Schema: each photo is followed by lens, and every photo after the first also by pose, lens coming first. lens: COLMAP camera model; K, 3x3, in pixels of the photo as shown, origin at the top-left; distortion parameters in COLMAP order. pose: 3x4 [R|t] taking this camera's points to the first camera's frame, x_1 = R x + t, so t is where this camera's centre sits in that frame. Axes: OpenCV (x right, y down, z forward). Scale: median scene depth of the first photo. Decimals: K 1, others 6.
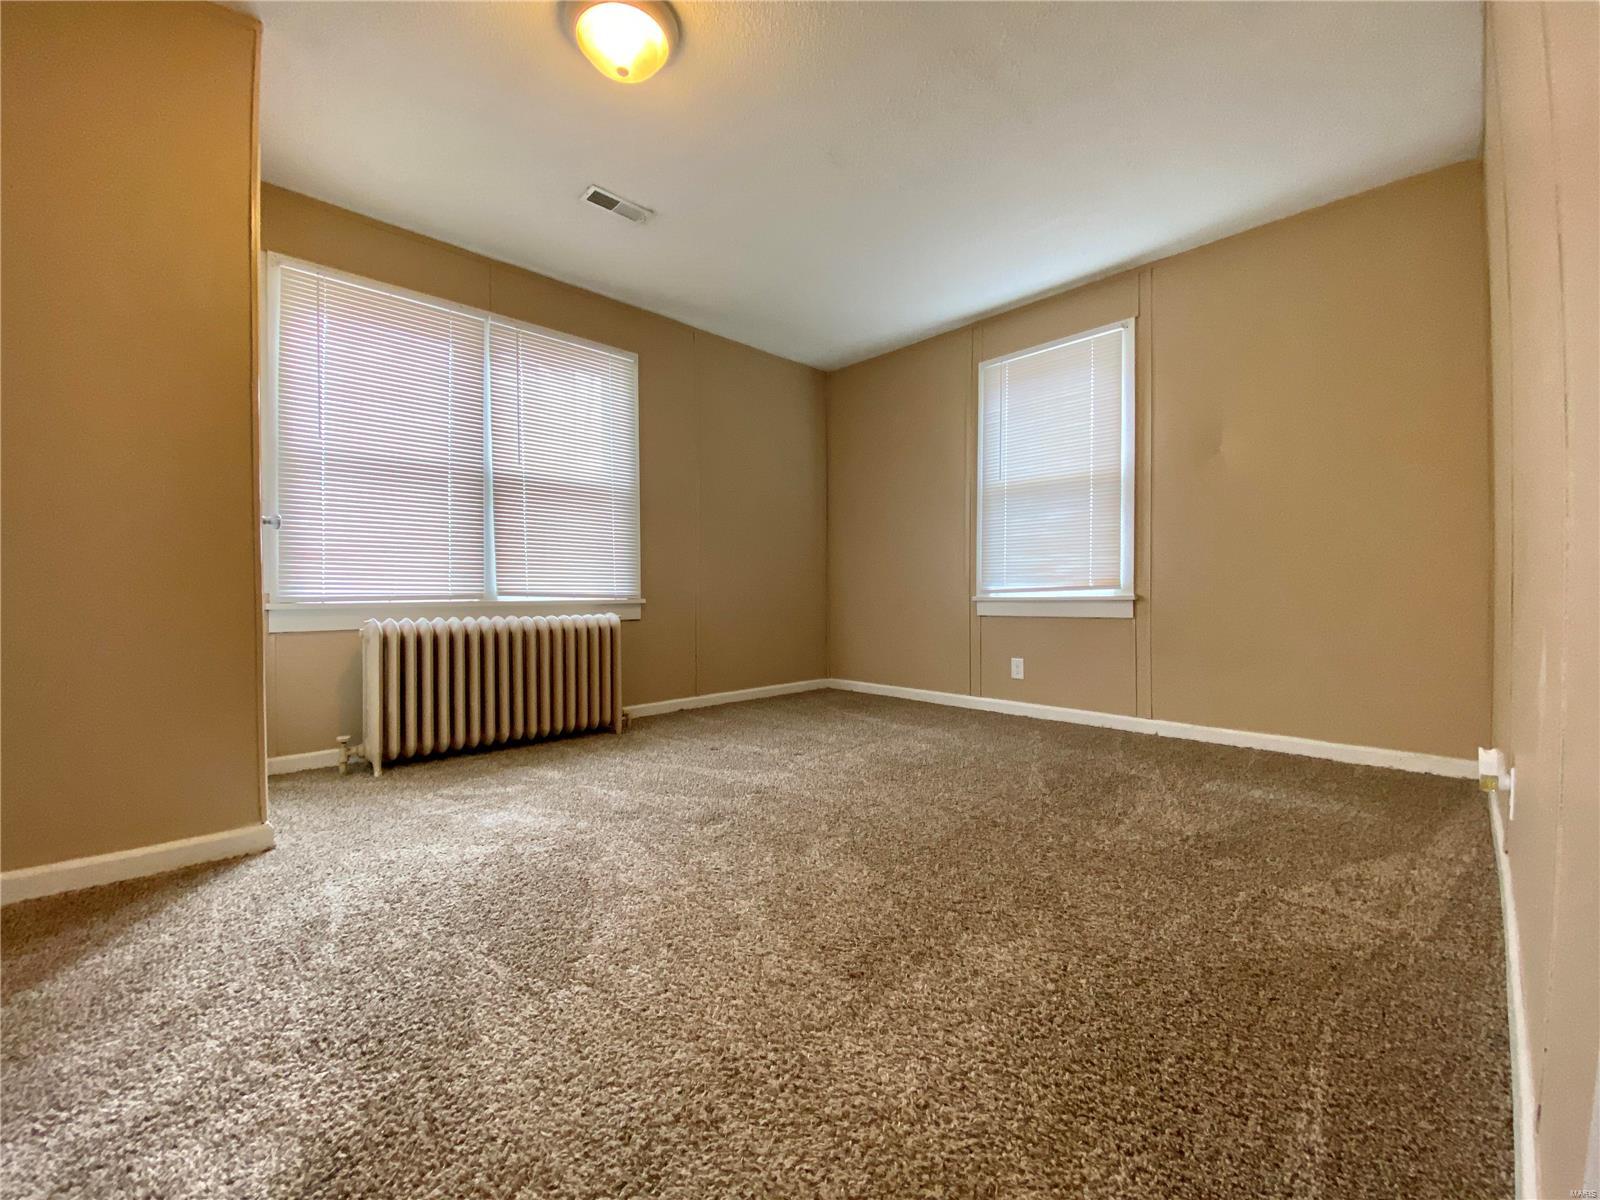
lens RADIAL K [[642.7, 0, 802.9], [0, 642.7, 603.8], [0, 0, 1]] dist [0.011564, -0.016014]
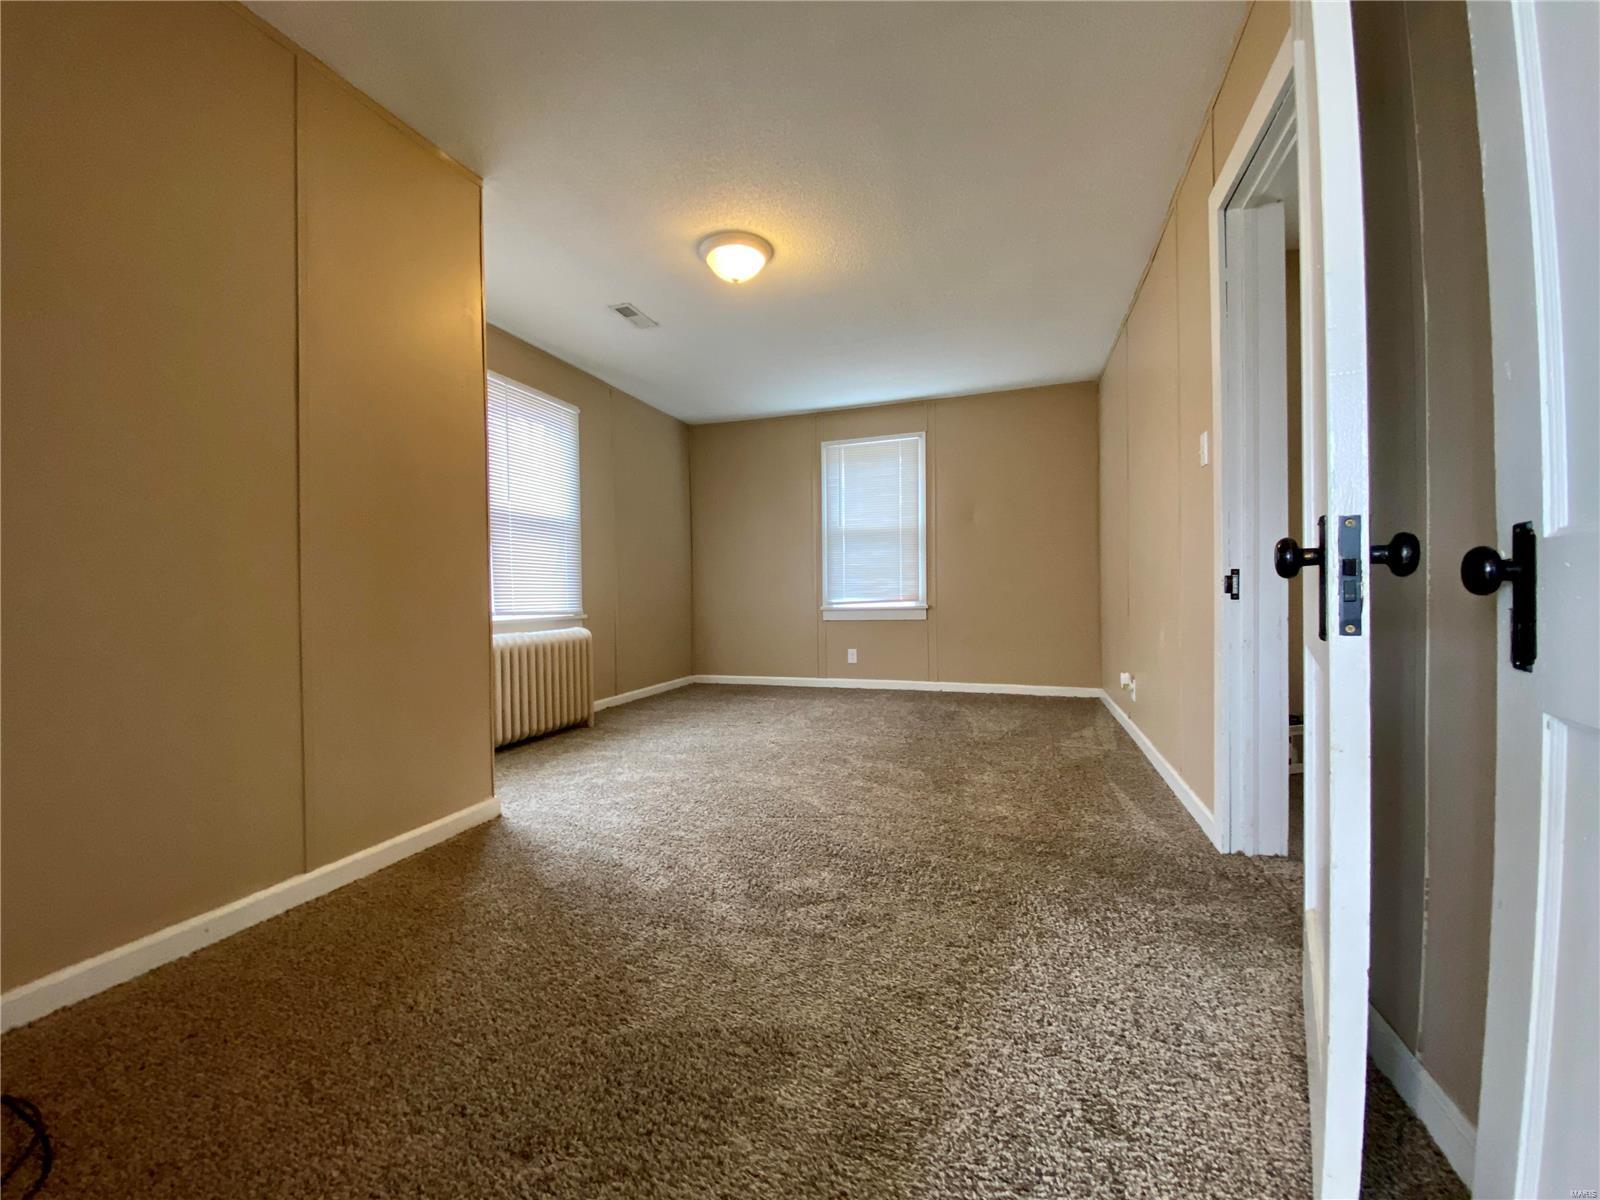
lens RADIAL K [[642.7, 0, 796.5], [0, 642.7, 605.5], [0, 0, 1]] dist [0.011564, -0.016014]
pose [[0.884943, -0.017691, 0.465363, -0.514396], [0.020097, 0.999798, -0.000207, -0.018798], [-0.465265, 0.009536, 0.885120, -0.257504]]
